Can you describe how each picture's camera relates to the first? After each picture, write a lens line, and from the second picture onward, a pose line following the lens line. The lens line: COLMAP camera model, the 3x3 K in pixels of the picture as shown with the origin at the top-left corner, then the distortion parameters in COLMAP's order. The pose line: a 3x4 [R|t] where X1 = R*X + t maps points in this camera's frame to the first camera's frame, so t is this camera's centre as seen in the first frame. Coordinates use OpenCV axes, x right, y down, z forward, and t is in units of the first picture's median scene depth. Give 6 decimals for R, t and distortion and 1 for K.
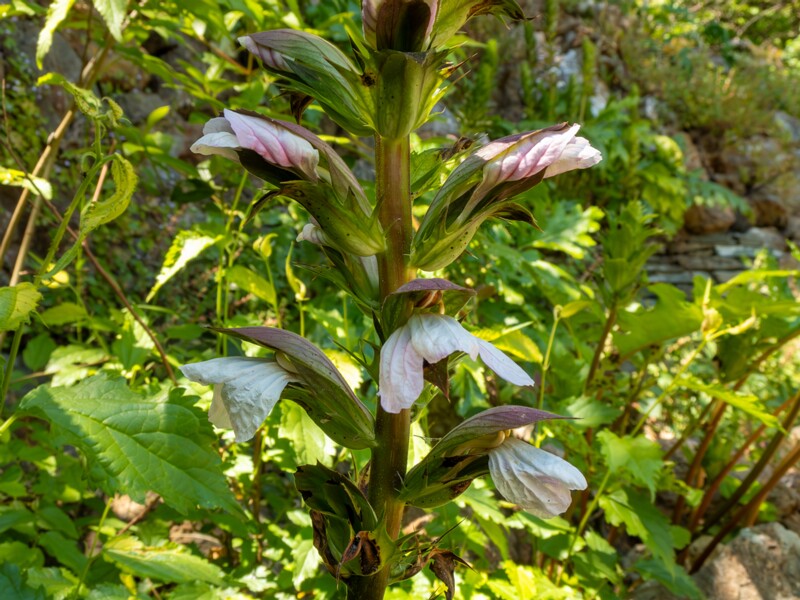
lens RADIAL K [[969.3, 0, 400.0], [0, 969.3, 300.0], [0, 0, 1]] dist [-0.001550, 0.025192]
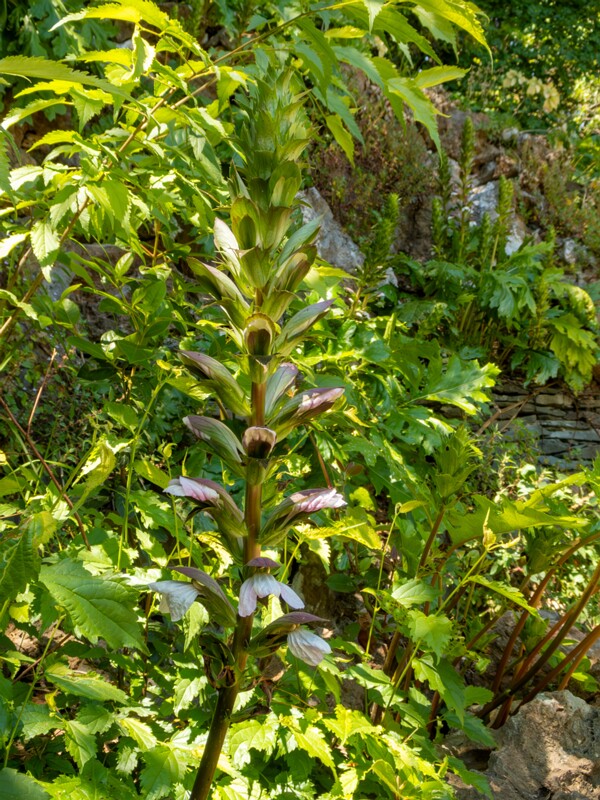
lens RADIAL K [[1126.2, 0, 304.3], [0, 1126.2, 409.5], [0, 0, 1]] dist [0.018193, 0.088879]
pose [[0.997700, 0.067268, 0.008336, 0.021785], [-0.067200, 0.997707, -0.008105, -0.096713], [-0.008862, 0.007526, 0.999932, -0.454476]]
